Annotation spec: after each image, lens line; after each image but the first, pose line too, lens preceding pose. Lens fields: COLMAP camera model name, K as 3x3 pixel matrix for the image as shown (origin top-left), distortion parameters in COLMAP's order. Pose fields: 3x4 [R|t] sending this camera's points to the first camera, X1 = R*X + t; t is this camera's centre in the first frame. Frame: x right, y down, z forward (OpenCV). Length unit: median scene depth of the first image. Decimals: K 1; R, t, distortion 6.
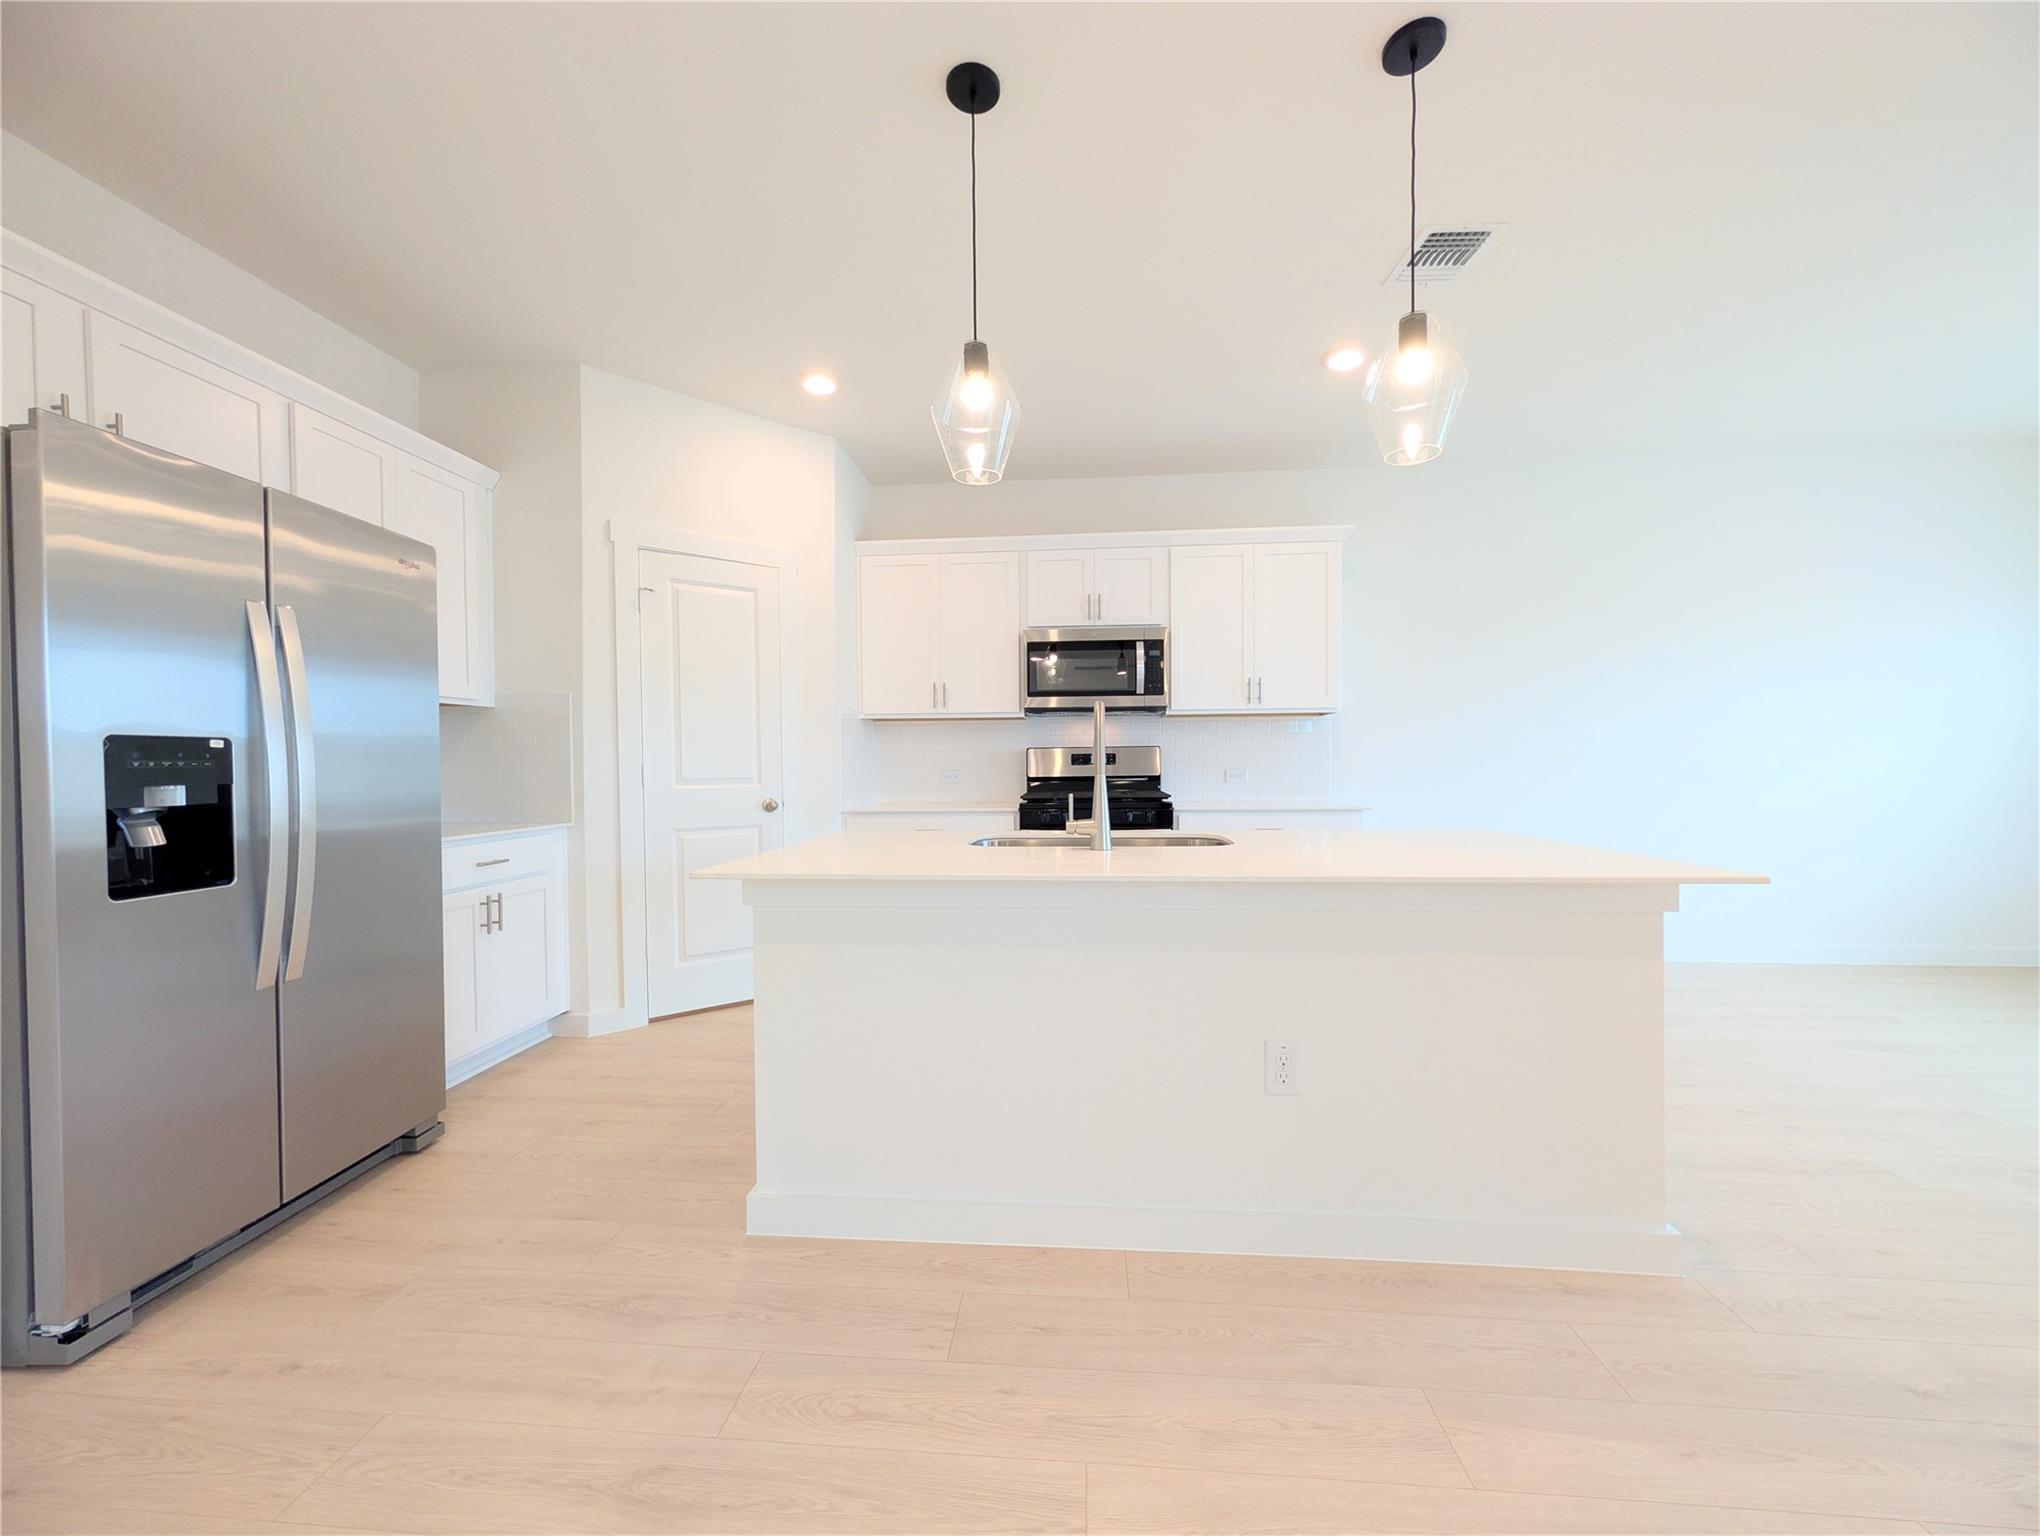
lens RADIAL K [[780.4, 0, 1016.4], [0, 780.4, 779.0], [0, 0, 1]] dist [-0.002863, 0.001060]
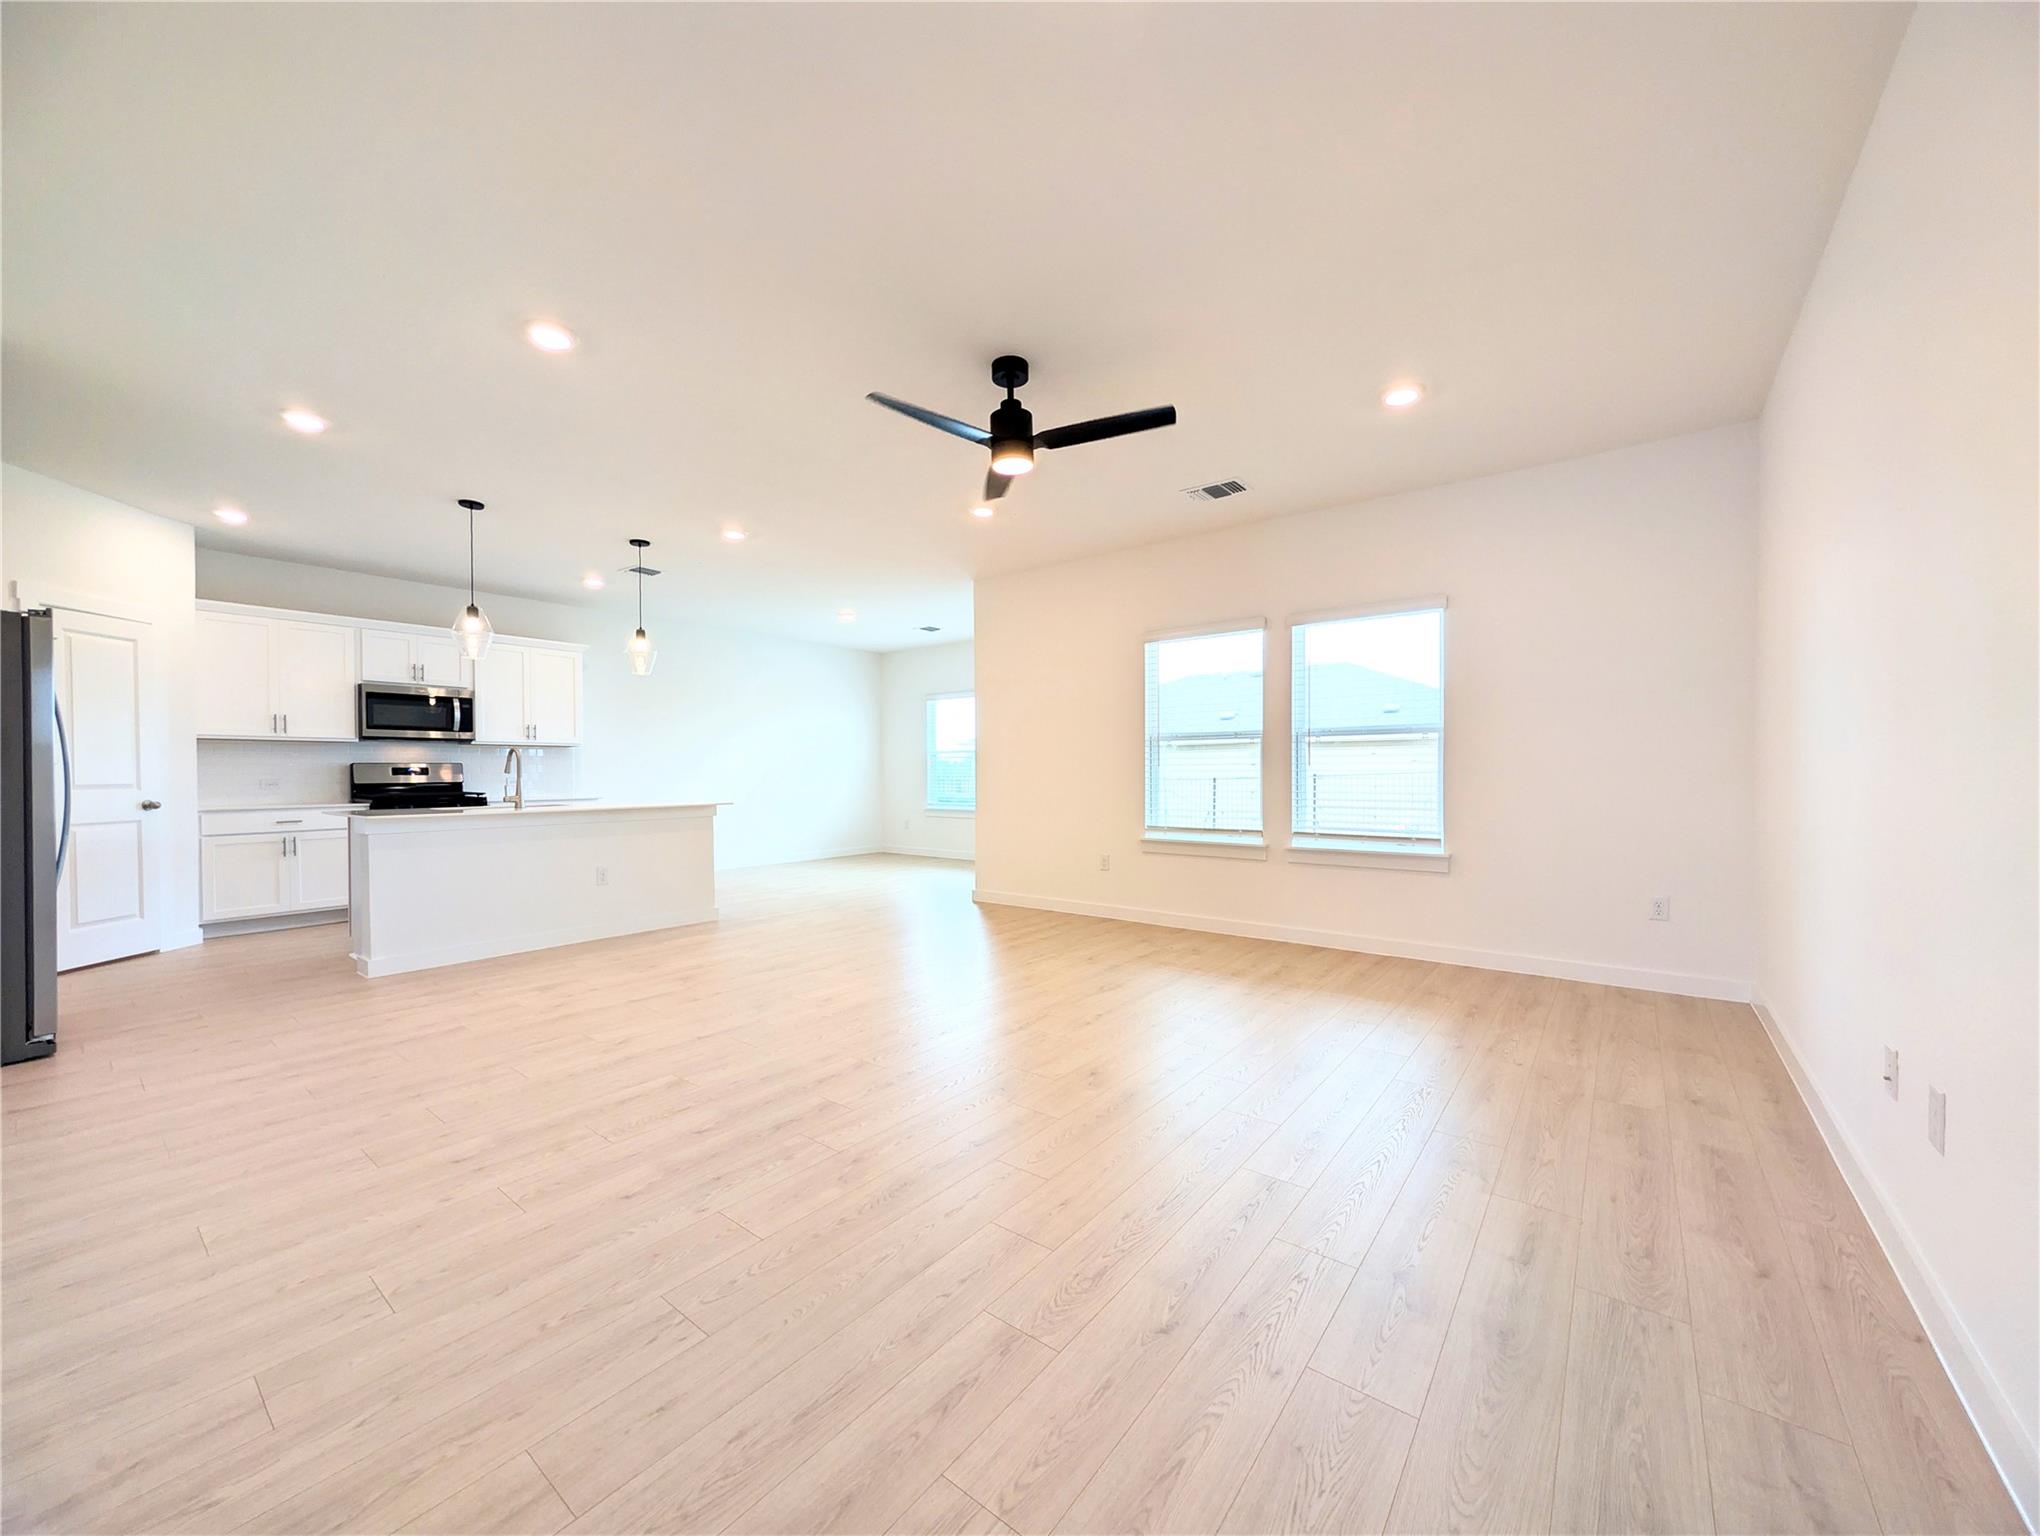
lens RADIAL K [[780.4, 0, 1019.8], [0, 780.4, 774.4], [0, 0, 1]] dist [-0.002863, 0.001060]
pose [[0.545806, 0.001343, 0.837911, -0.552881], [0.017932, 0.999751, -0.013283, 0.022651], [-0.837720, 0.022275, 0.545646, -0.845948]]
